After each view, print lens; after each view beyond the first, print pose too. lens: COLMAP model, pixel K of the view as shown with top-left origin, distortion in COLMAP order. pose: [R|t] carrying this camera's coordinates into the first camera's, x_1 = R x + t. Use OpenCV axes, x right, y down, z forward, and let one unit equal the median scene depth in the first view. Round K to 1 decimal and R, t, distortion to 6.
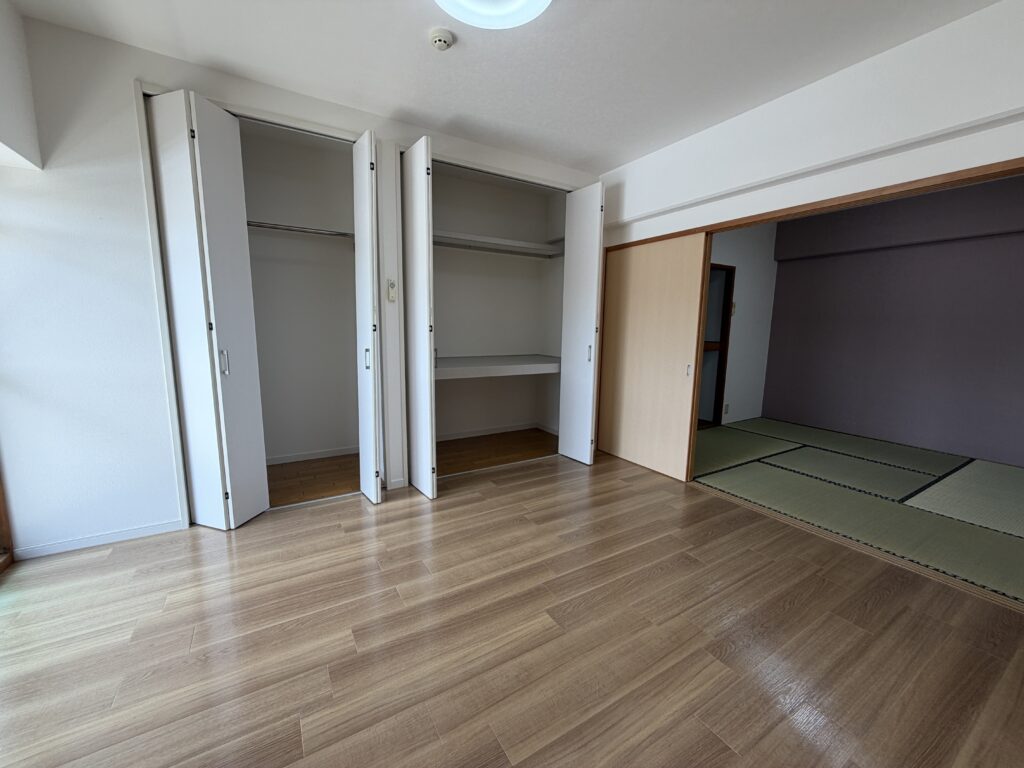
lens RADIAL K [[409.0, 0, 506.2], [0, 409.0, 381.8], [0, 0, 1]] dist [-0.001335, 0.000075]
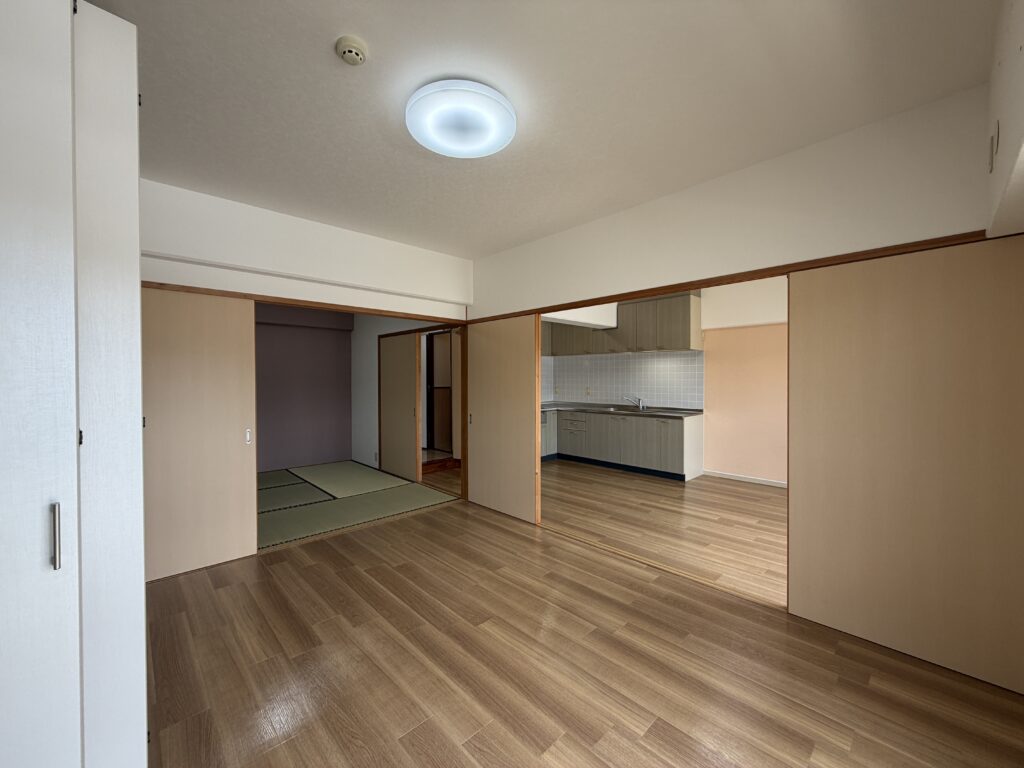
lens RADIAL K [[409.0, 0, 509.9], [0, 409.0, 377.1], [0, 0, 1]] dist [-0.001335, 0.000075]
pose [[-0.227980, -0.009423, 0.973620, -0.687264], [0.126593, 0.991178, 0.039236, -0.137818], [-0.965401, 0.132199, -0.224776, 0.656609]]
